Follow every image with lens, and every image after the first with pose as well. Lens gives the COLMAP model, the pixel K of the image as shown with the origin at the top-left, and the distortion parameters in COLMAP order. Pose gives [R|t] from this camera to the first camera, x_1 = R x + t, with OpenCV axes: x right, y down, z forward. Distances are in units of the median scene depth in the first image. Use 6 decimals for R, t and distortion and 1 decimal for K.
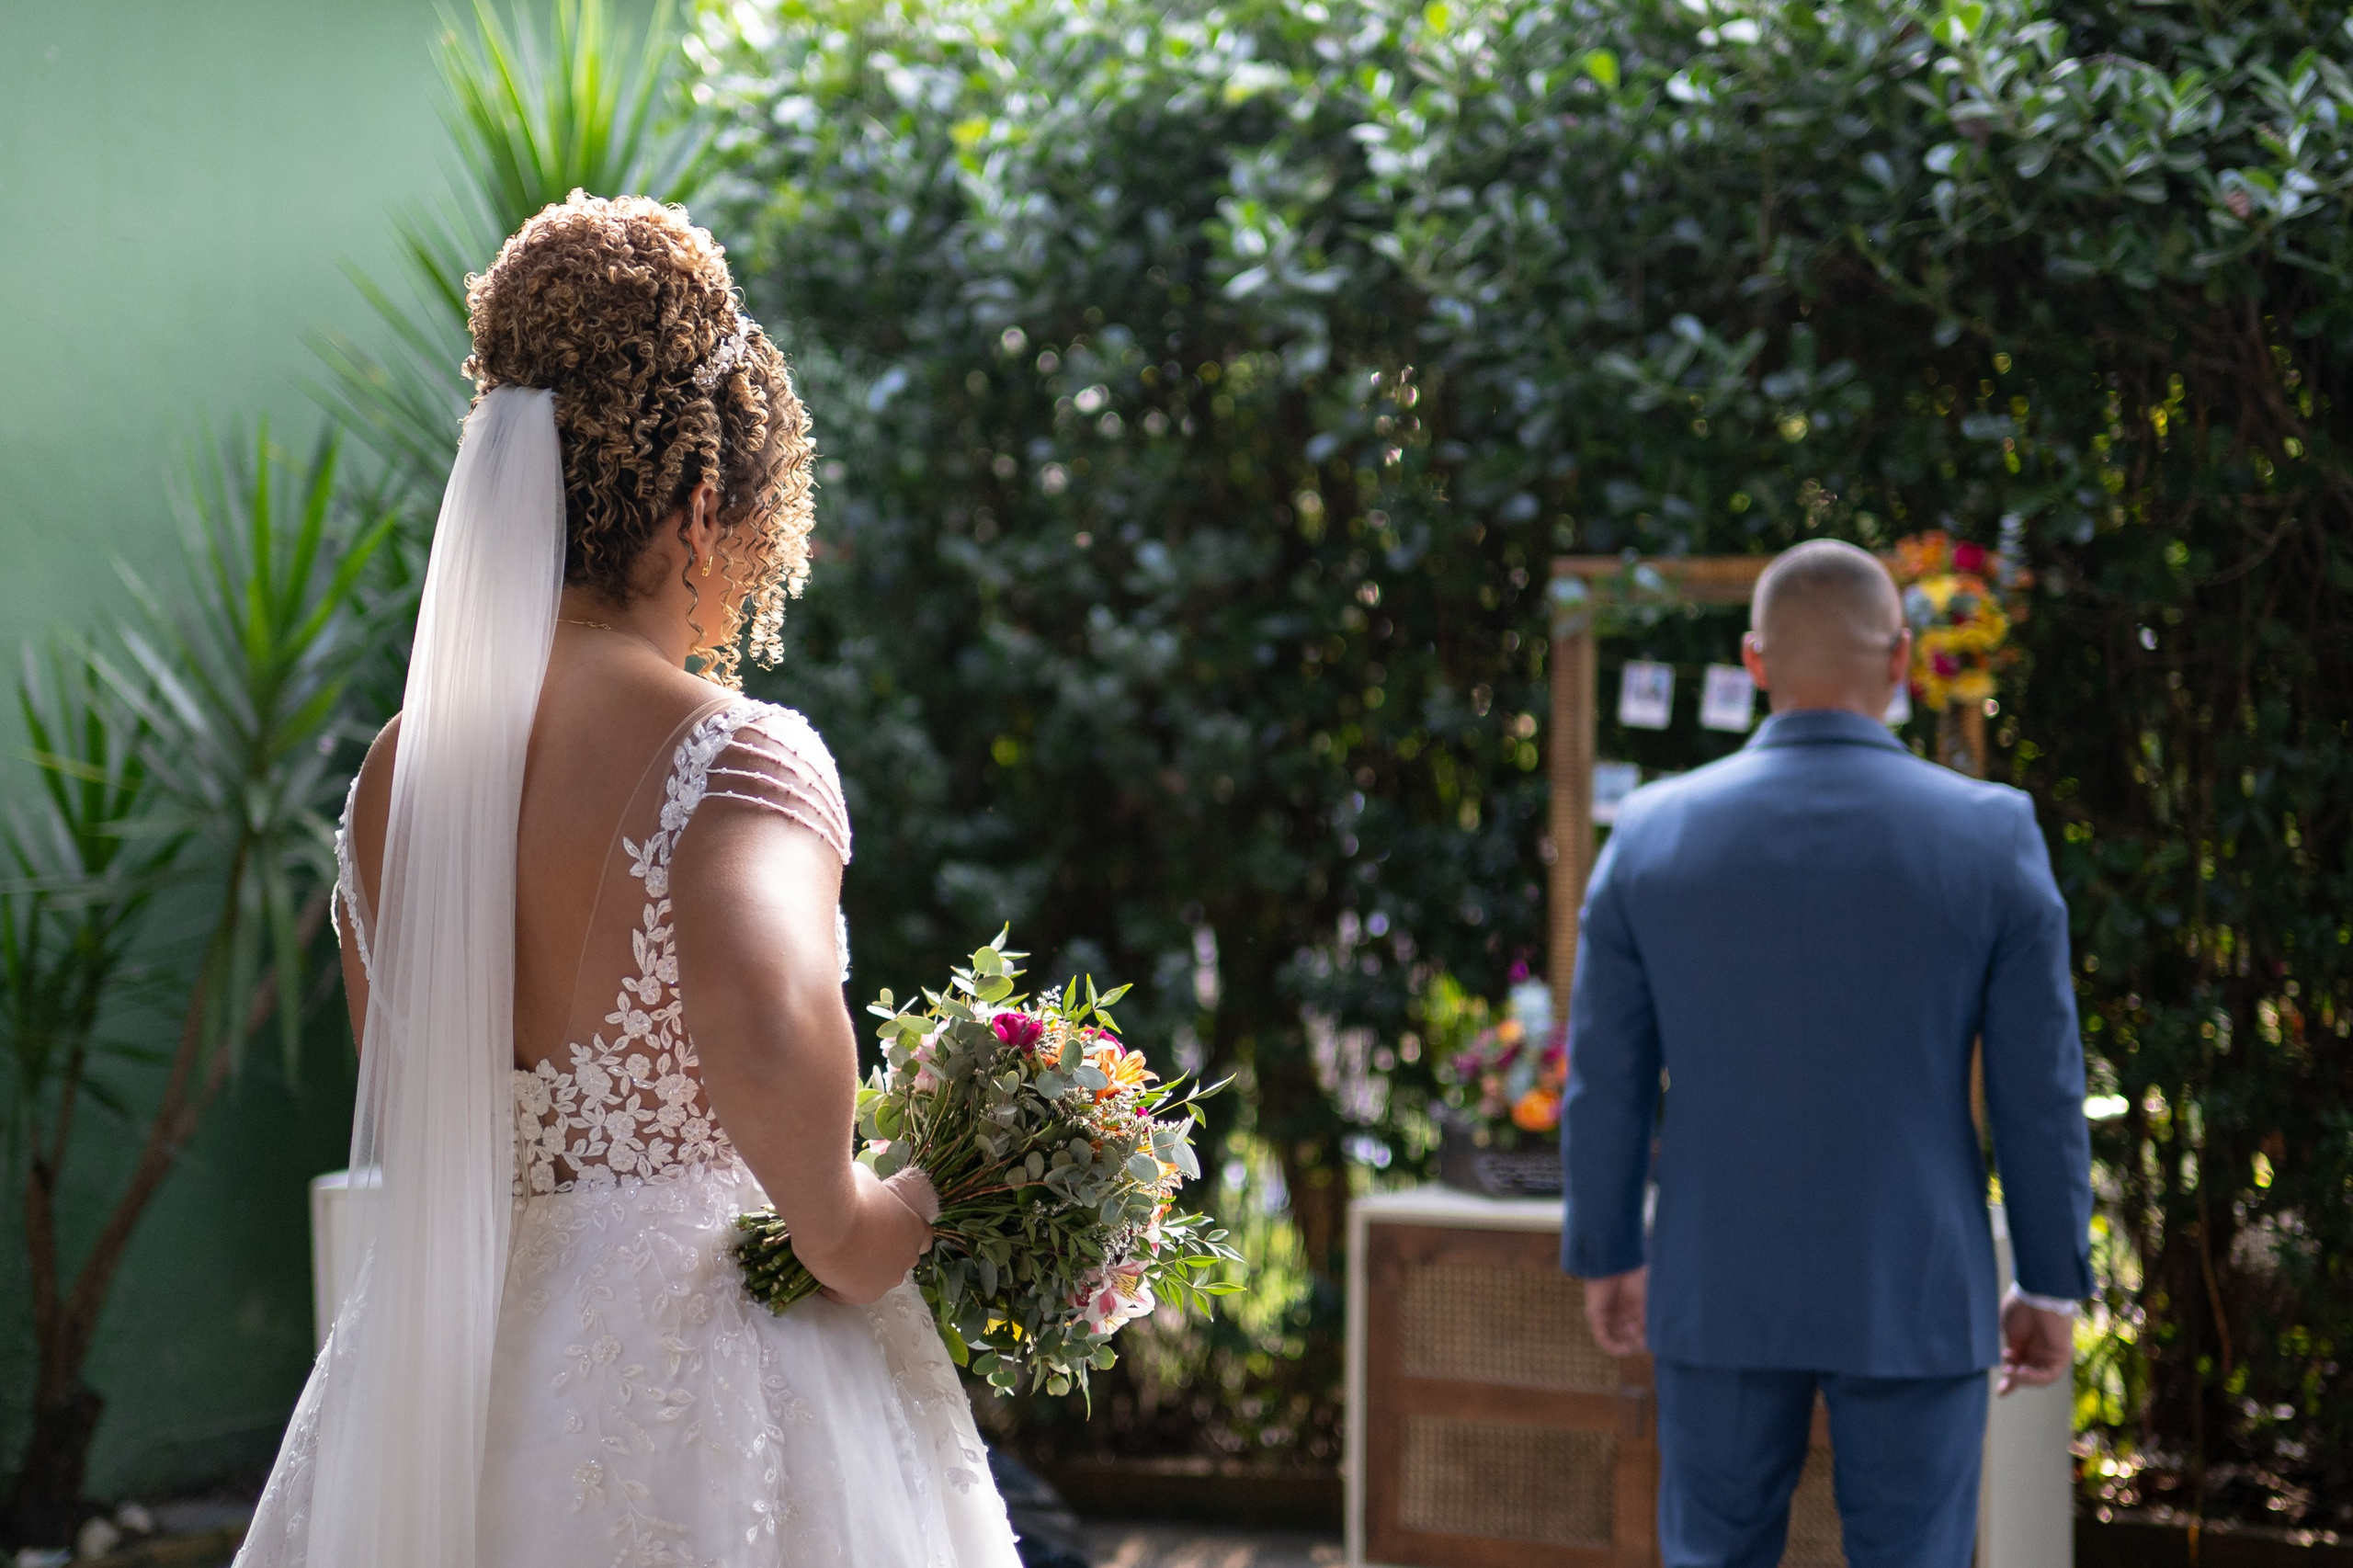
lens RADIAL K [[3604.1, 0, 1178.0], [0, 3604.1, 778.4], [0, 0, 1]] dist [-0.004300, 0.000000]
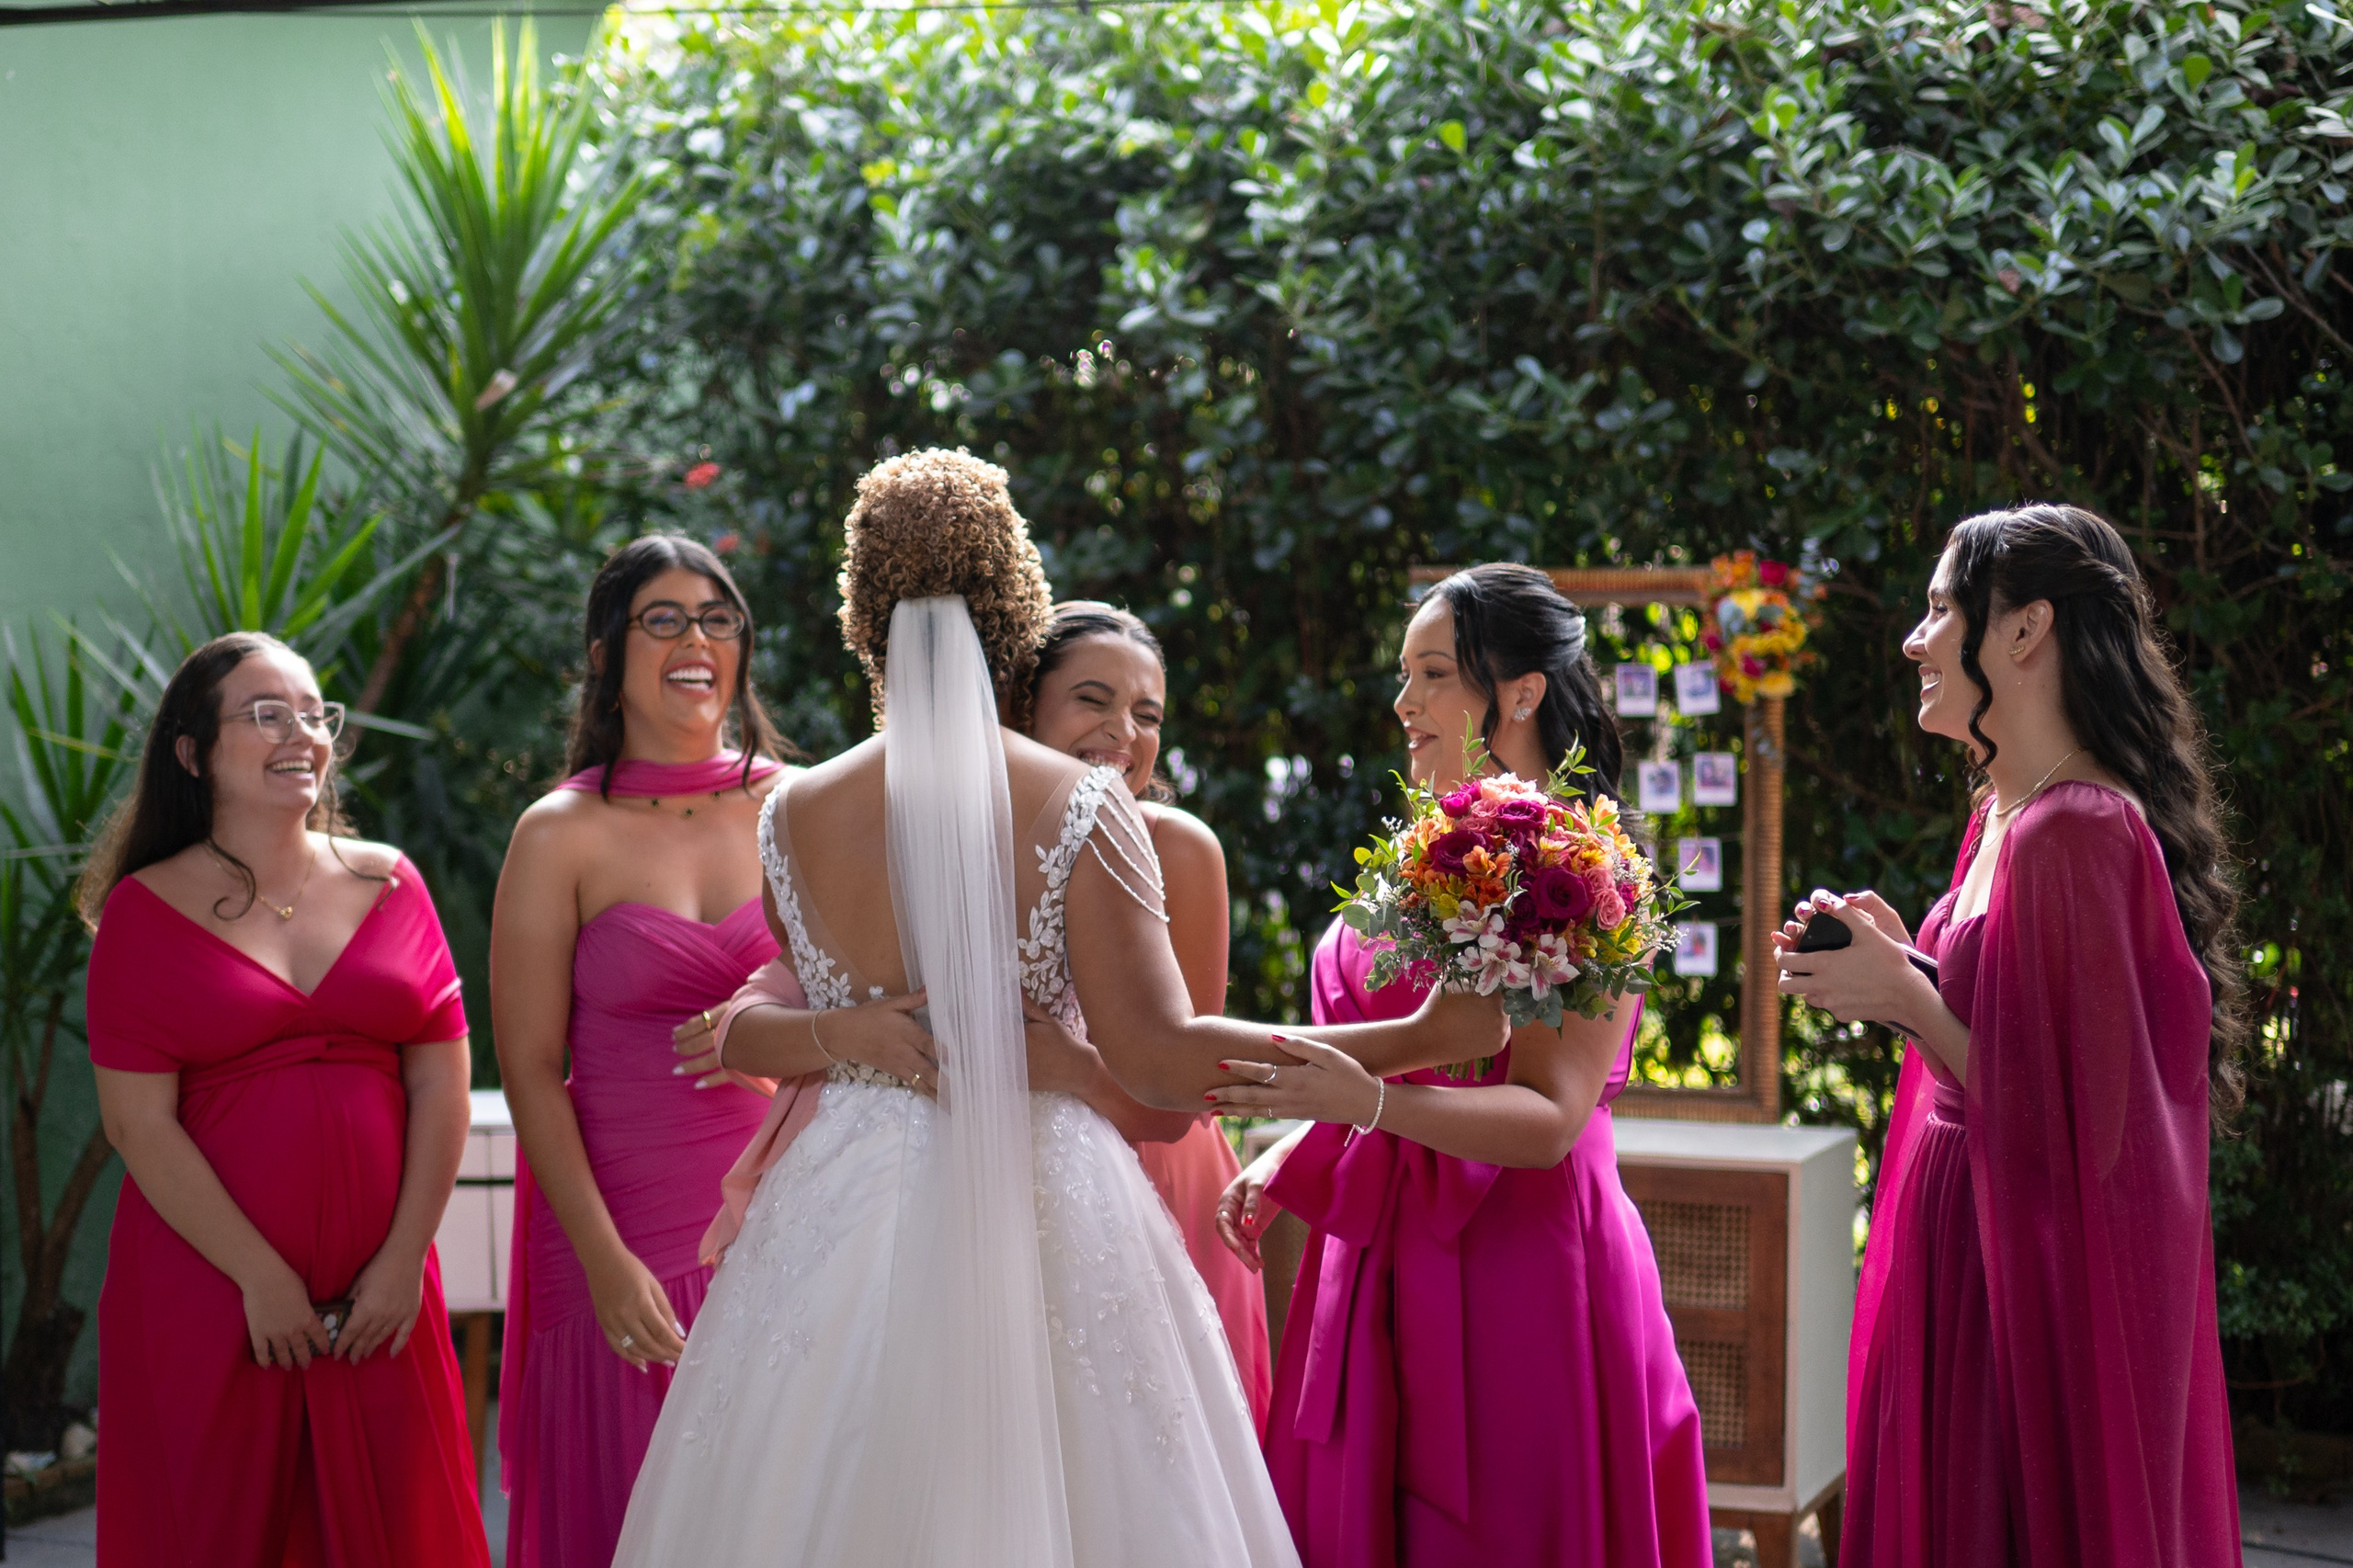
lens RADIAL K [[3604.1, 0, 1168.0], [0, 3604.1, 793.5], [0, 0, 1]] dist [-0.004300, 0.000000]
pose [[0.996175, -0.000096, 0.087382, -0.072560], [-0.002611, 0.999520, 0.030862, -0.024024], [-0.087343, -0.030972, 0.995697, -0.135442]]
